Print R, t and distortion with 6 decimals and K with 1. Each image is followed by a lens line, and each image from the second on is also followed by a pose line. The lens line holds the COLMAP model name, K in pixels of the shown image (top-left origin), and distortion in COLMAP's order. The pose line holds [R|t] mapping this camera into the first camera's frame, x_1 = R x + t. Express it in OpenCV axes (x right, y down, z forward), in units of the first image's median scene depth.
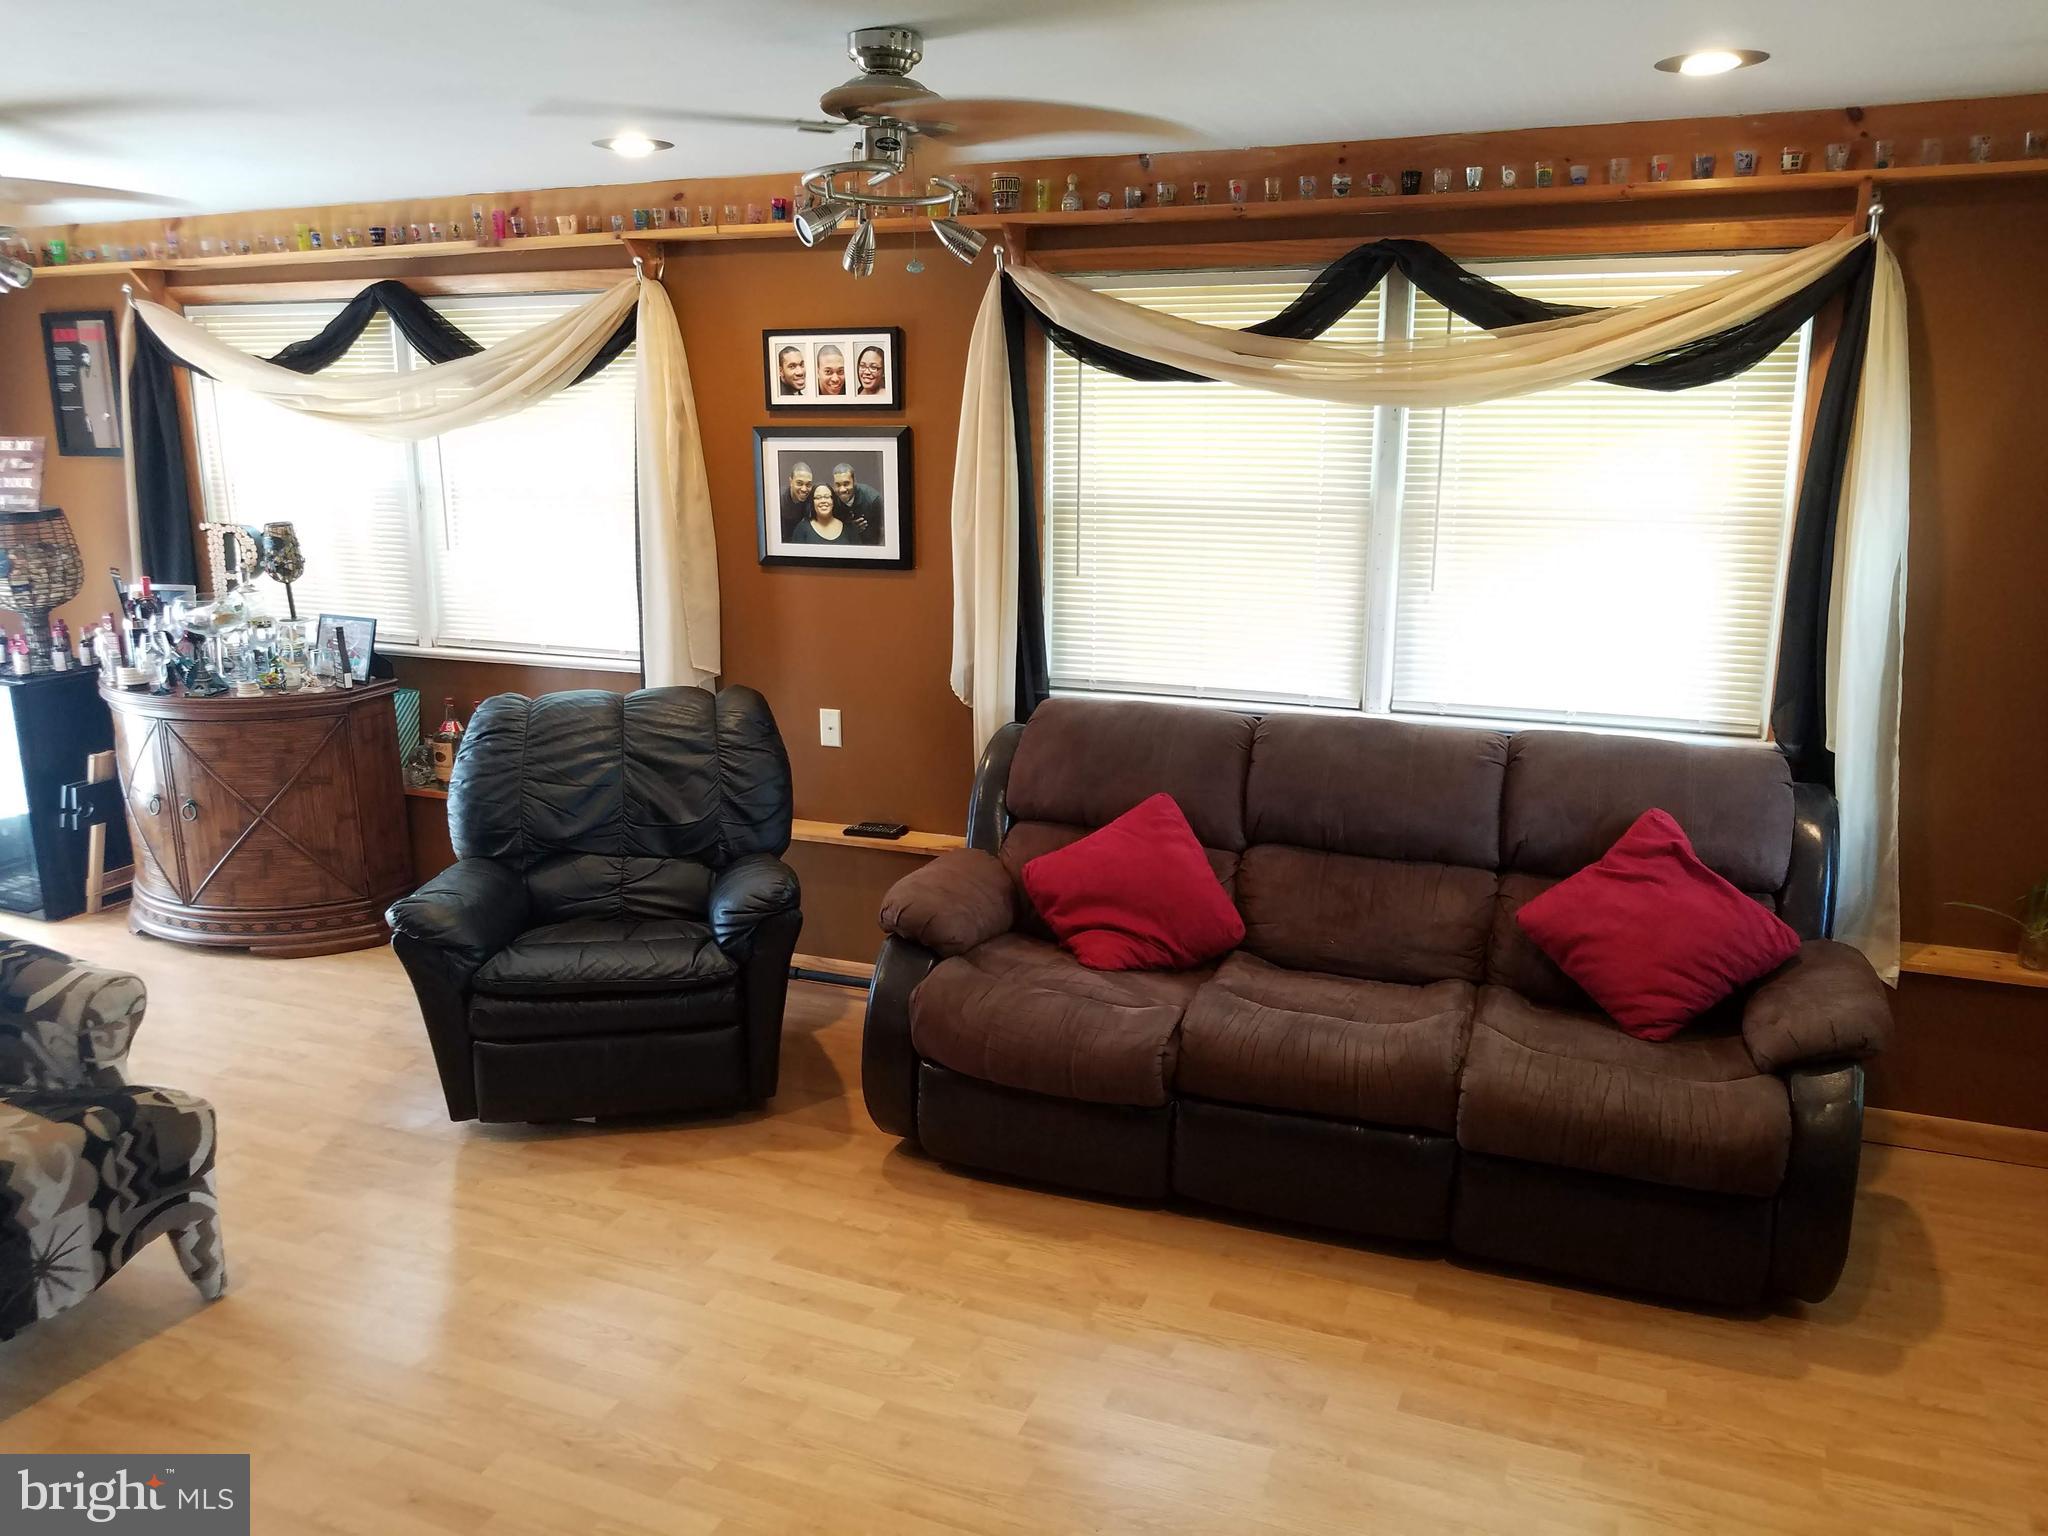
lens RADIAL K [[1595.2, 0, 994.4], [0, 1595.2, 777.5], [0, 0, 1]] dist [0.009148, 0.001343]
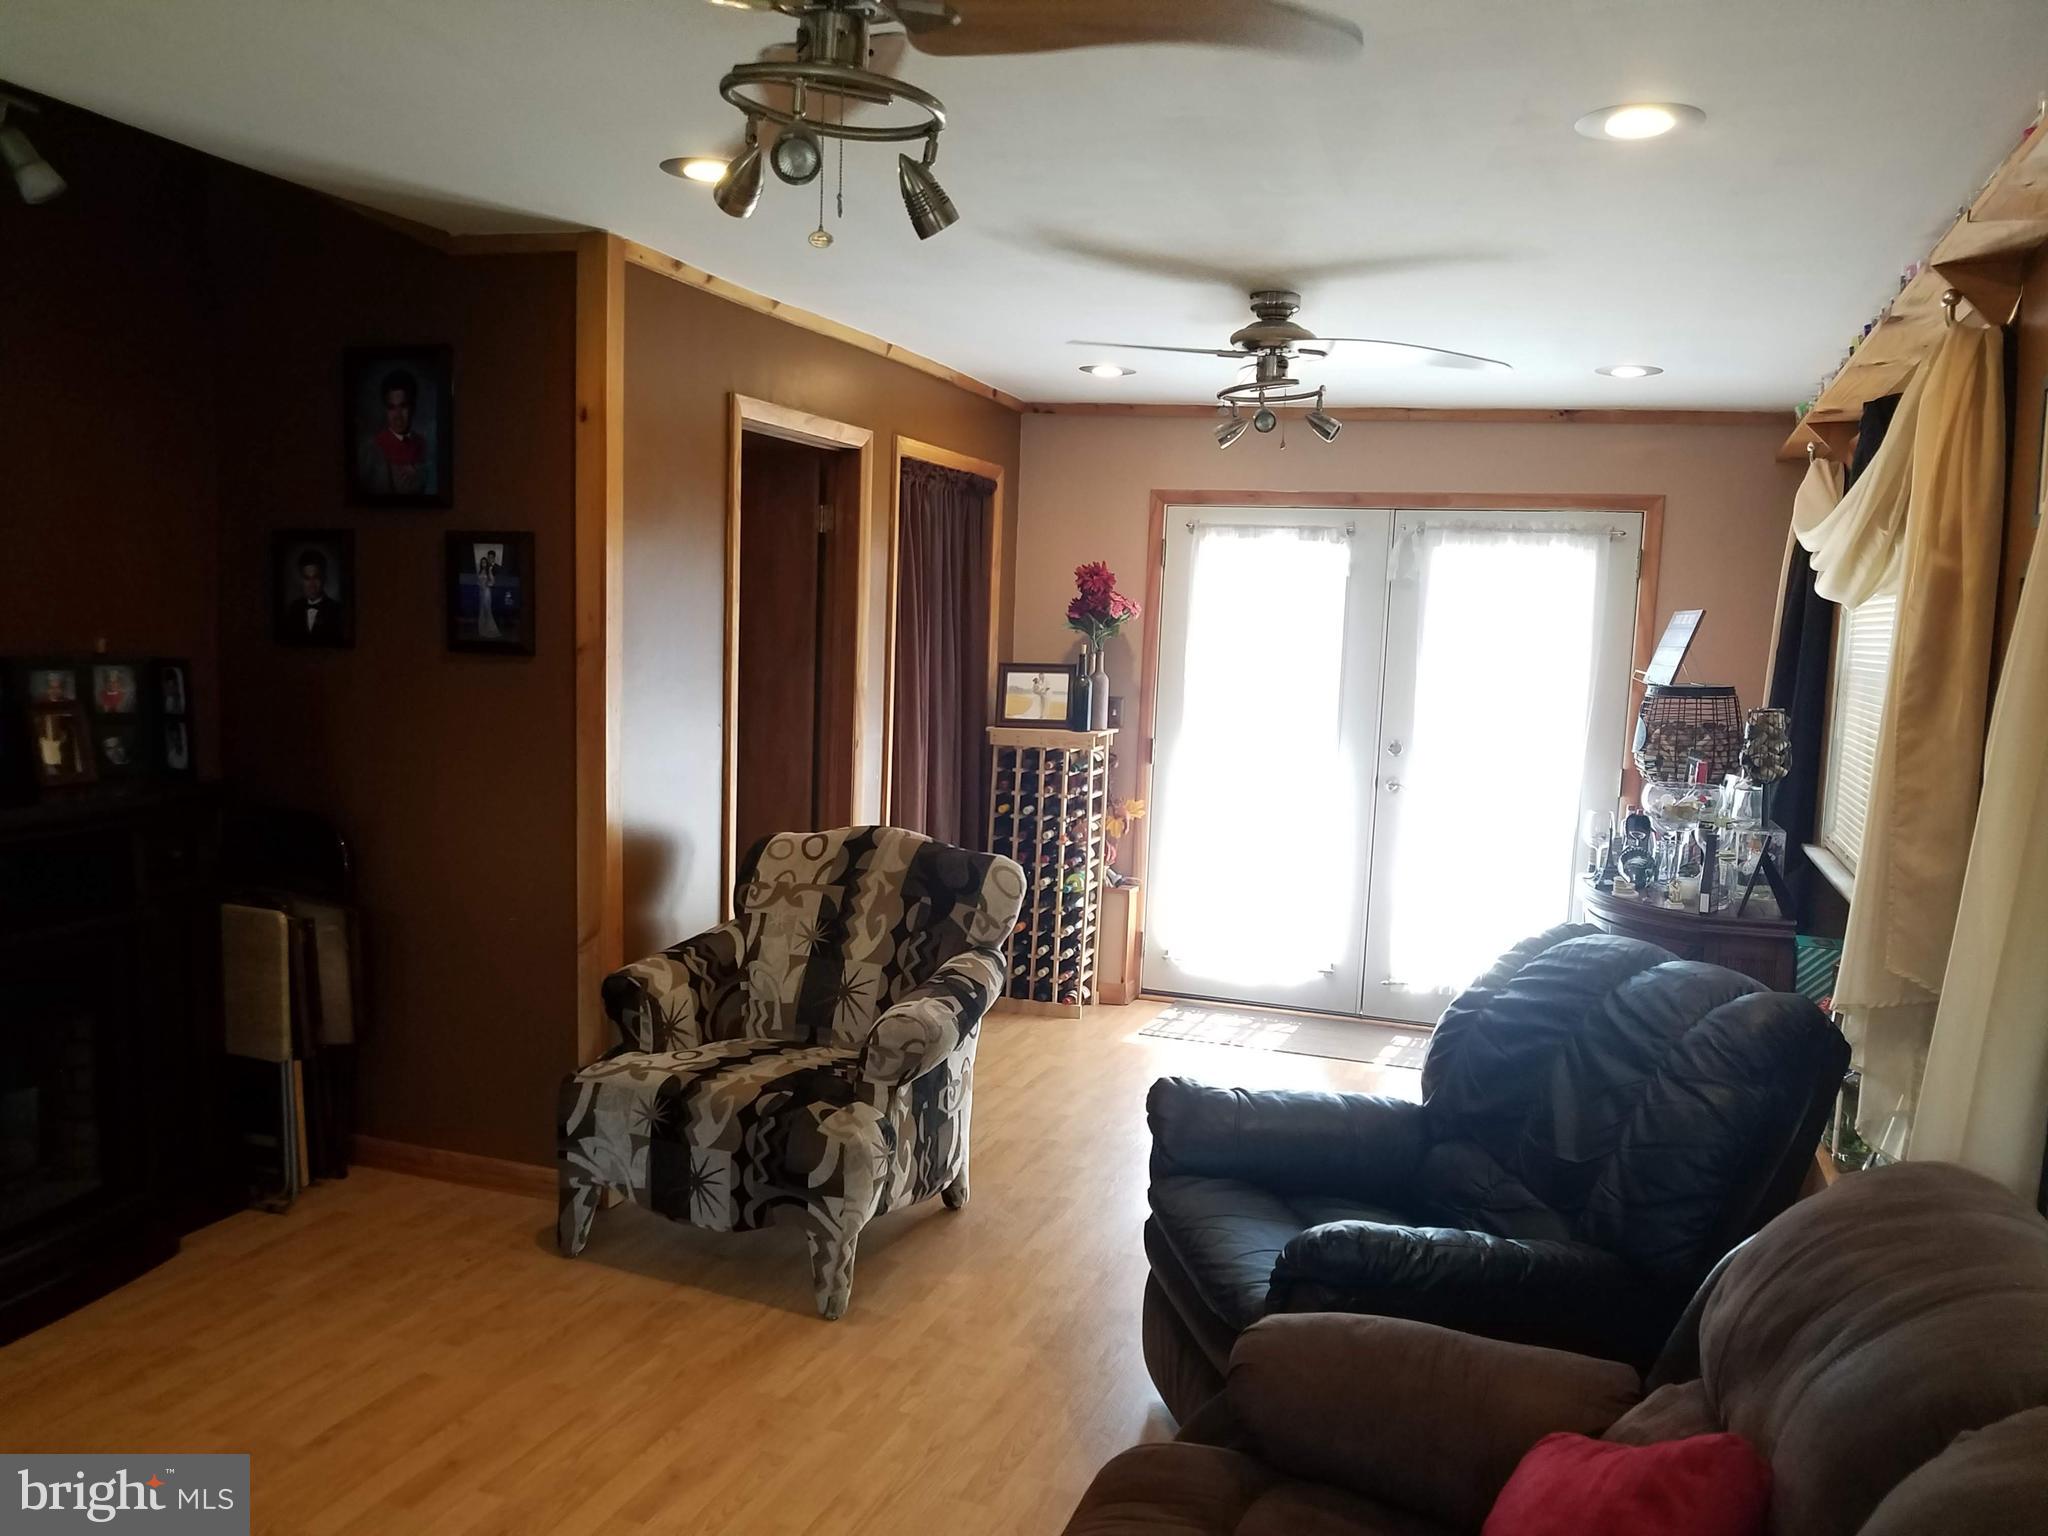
lens RADIAL K [[1610.8, 0, 983.6], [0, 1610.8, 806.0], [0, 0, 1]] dist [0.001479, 0.119538]
pose [[0.037973, 0.119101, -0.992156, 0.386834], [-0.267379, 0.957881, 0.104753, -0.102884], [0.962843, 0.261304, 0.068218, 0.648976]]
